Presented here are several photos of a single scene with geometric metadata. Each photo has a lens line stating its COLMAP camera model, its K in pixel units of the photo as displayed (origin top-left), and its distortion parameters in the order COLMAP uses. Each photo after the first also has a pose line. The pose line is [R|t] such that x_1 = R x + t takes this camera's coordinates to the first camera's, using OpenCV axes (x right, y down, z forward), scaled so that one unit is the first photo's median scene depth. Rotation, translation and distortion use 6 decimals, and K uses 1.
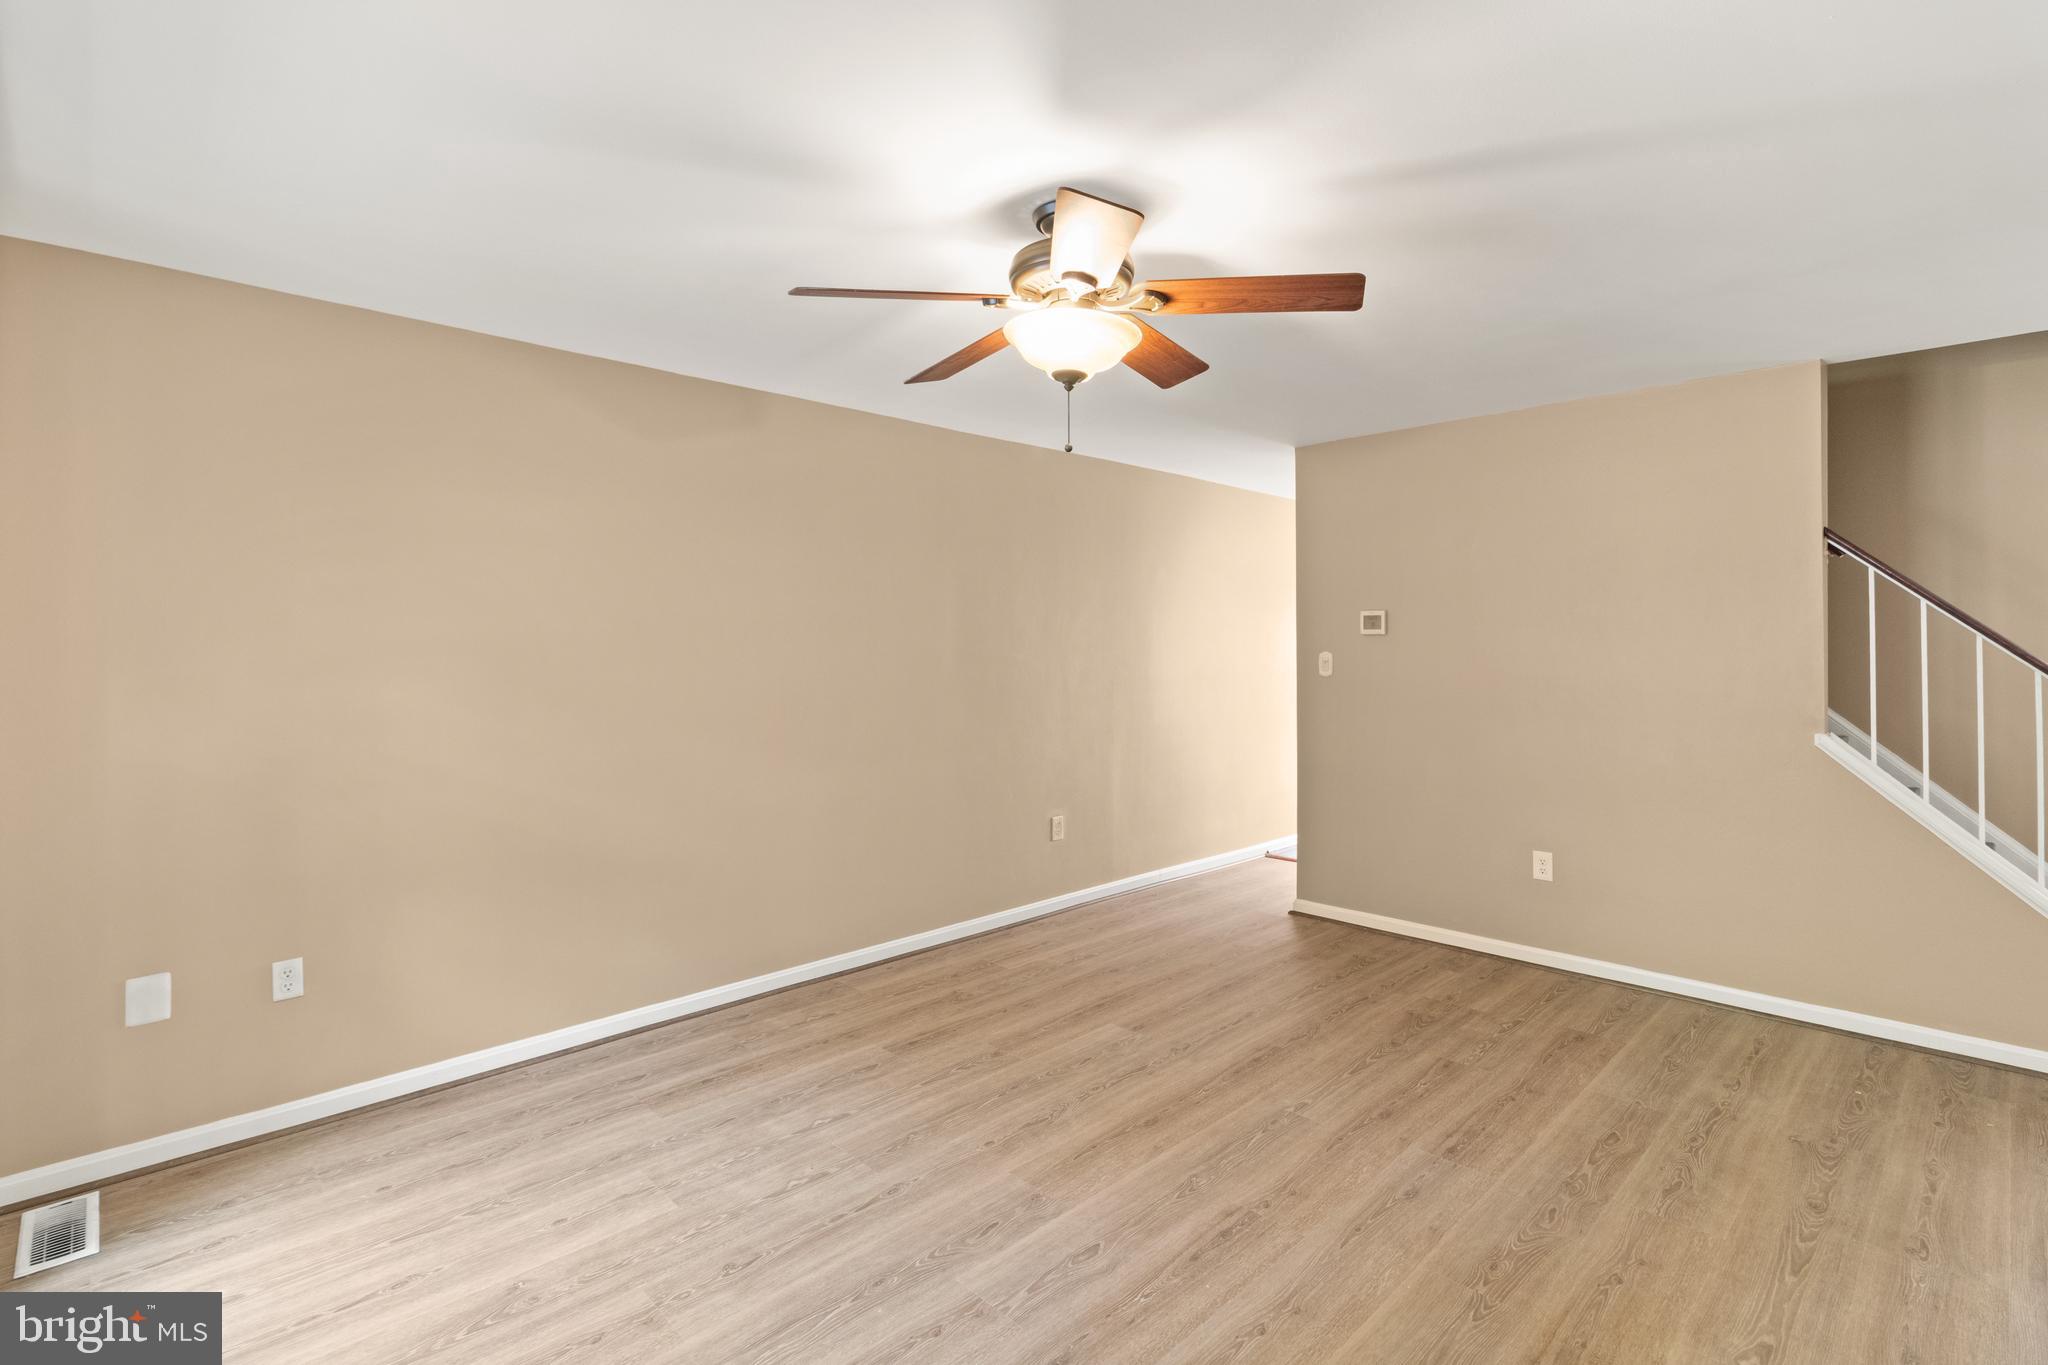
lens RADIAL K [[956.6, 0, 1020.9], [0, 956.6, 651.2], [0, 0, 1]] dist [0.000391, 0.000405]
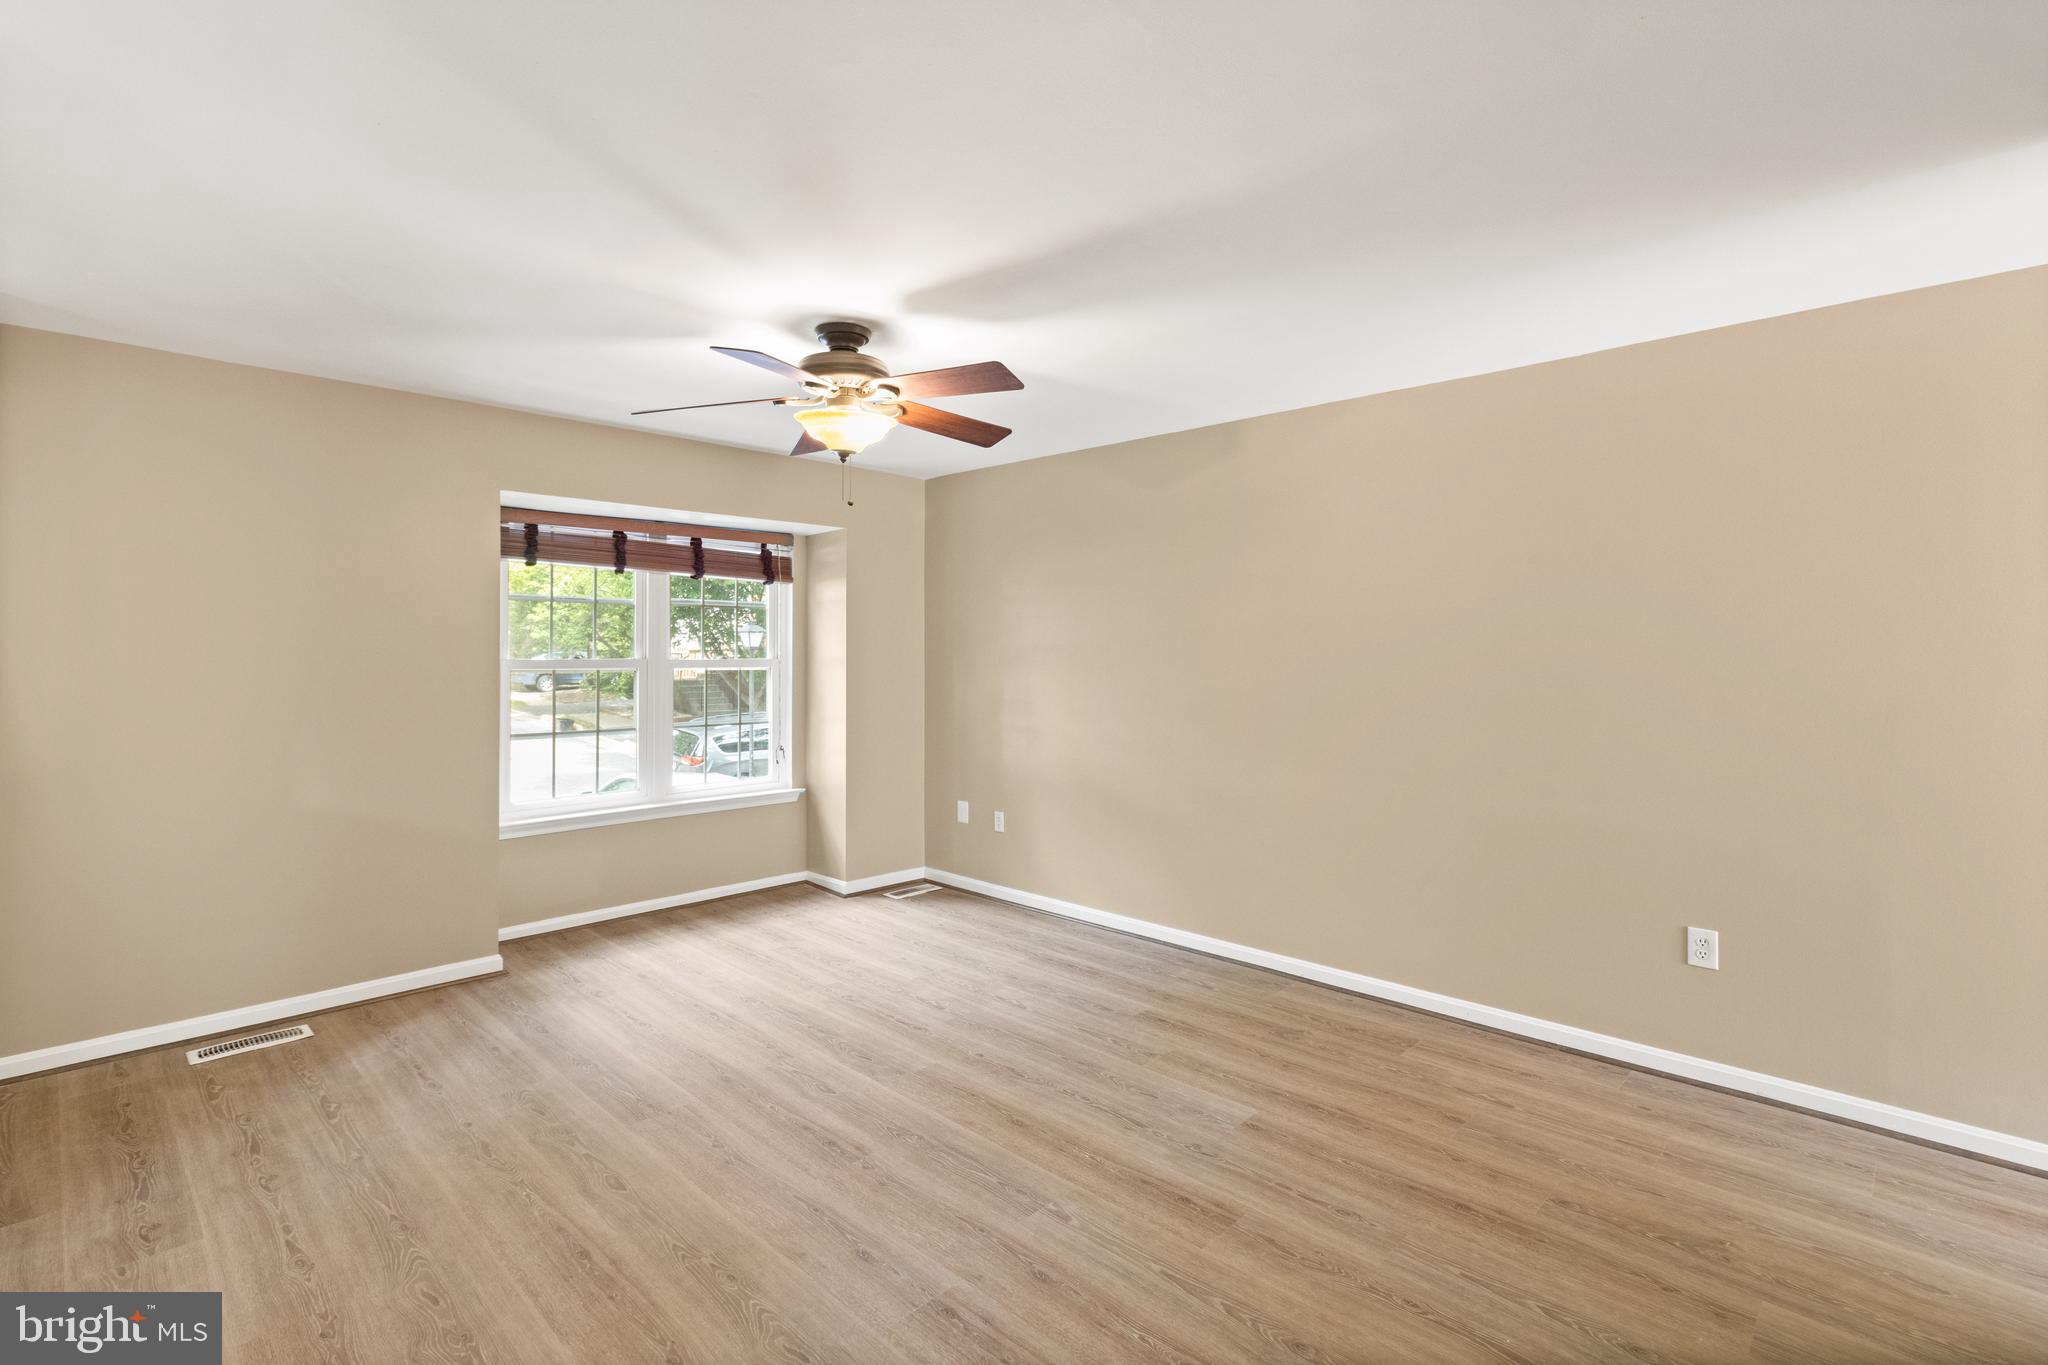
lens RADIAL K [[956.6, 0, 1020.9], [0, 956.6, 651.2], [0, 0, 1]] dist [0.000391, 0.000405]
pose [[0.026794, 0.004722, -0.999630, 1.143842], [-0.006109, 0.999971, 0.004559, -0.009687], [0.999622, 0.005985, 0.026822, 0.973799]]
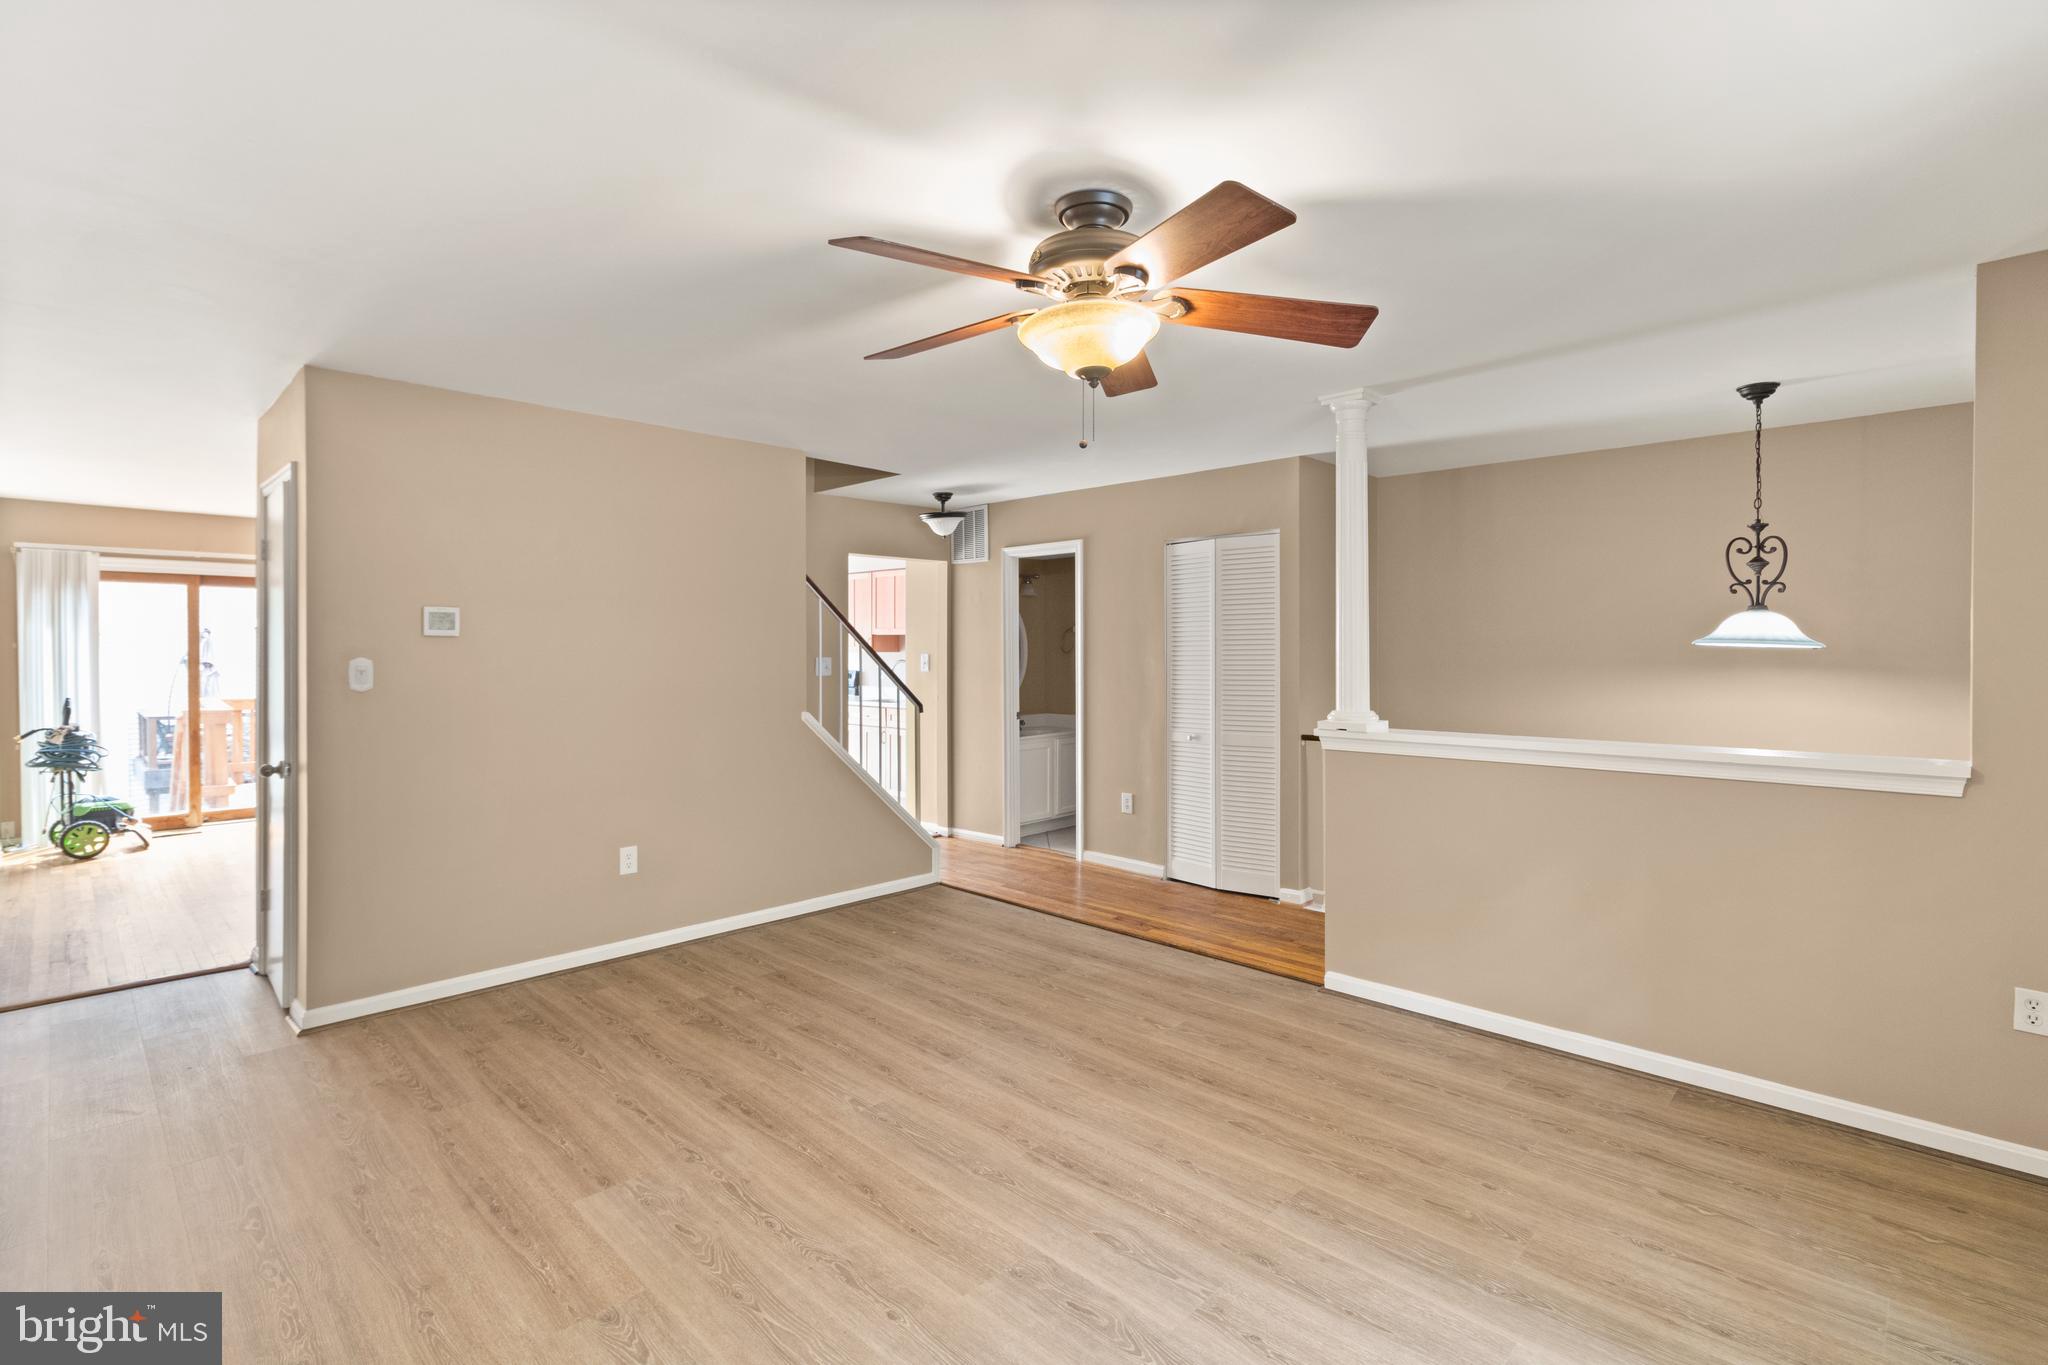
lens RADIAL K [[945.7, 0, 1016.2], [0, 945.7, 653.6], [0, 0, 1]] dist [0.000824, 0.000190]
pose [[-0.021304, -0.000502, 0.999773, -0.740686], [0.004679, 0.999989, 0.000601, -0.001617], [-0.999762, 0.004691, -0.021301, 0.878780]]
